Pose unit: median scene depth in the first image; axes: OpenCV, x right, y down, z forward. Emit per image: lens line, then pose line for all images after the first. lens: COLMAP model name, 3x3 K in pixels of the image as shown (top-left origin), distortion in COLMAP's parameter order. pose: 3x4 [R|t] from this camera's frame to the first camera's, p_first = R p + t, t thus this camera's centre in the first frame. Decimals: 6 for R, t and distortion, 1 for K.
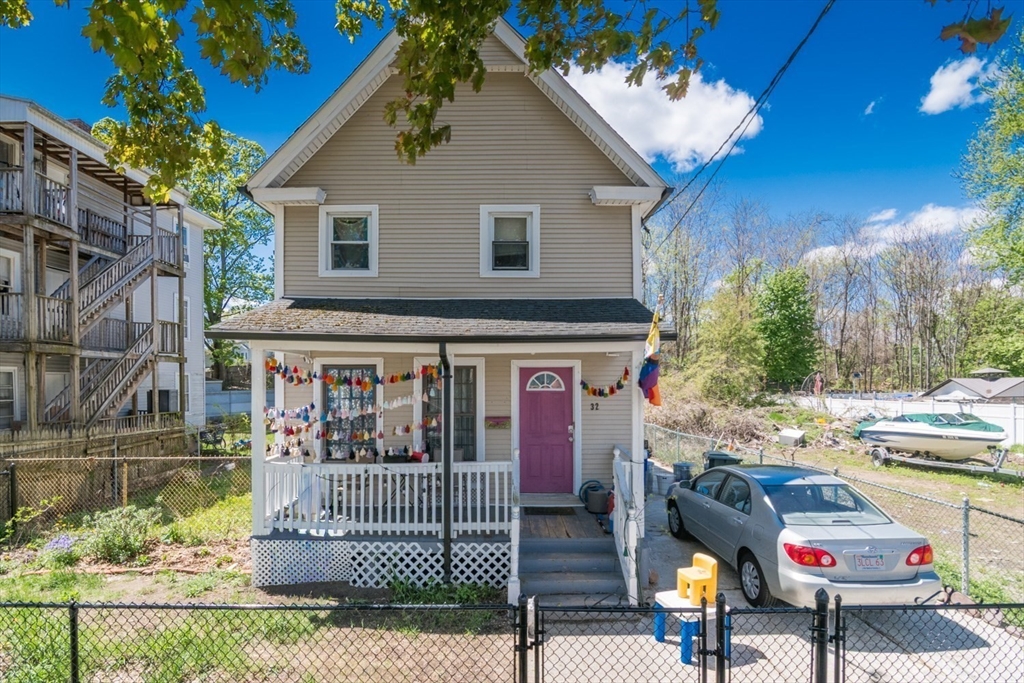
lens RADIAL K [[518.0, 0, 511.8], [0, 518.0, 371.8], [0, 0, 1]] dist [-0.014105, -0.001157]
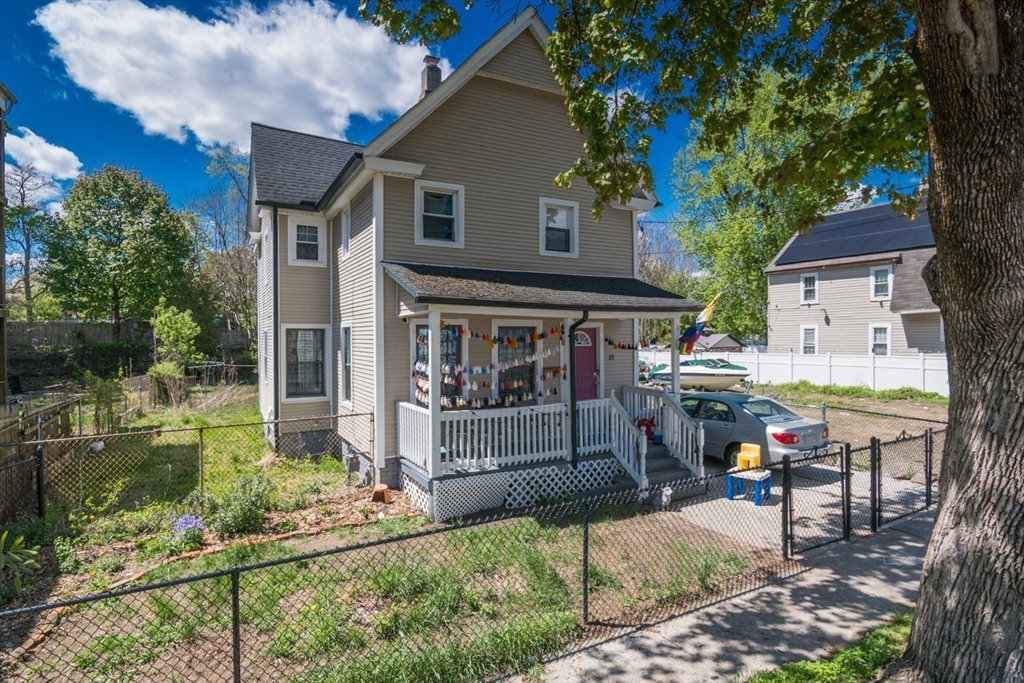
lens RADIAL K [[490.9, 0, 511.2], [0, 490.9, 338.6], [0, 0, 1]] dist [-0.012174, -0.002520]
pose [[0.886567, -0.006125, 0.462560, -0.757992], [0.000251, 0.999919, 0.012761, 0.001437], [-0.462601, -0.011197, 0.886496, -0.015789]]
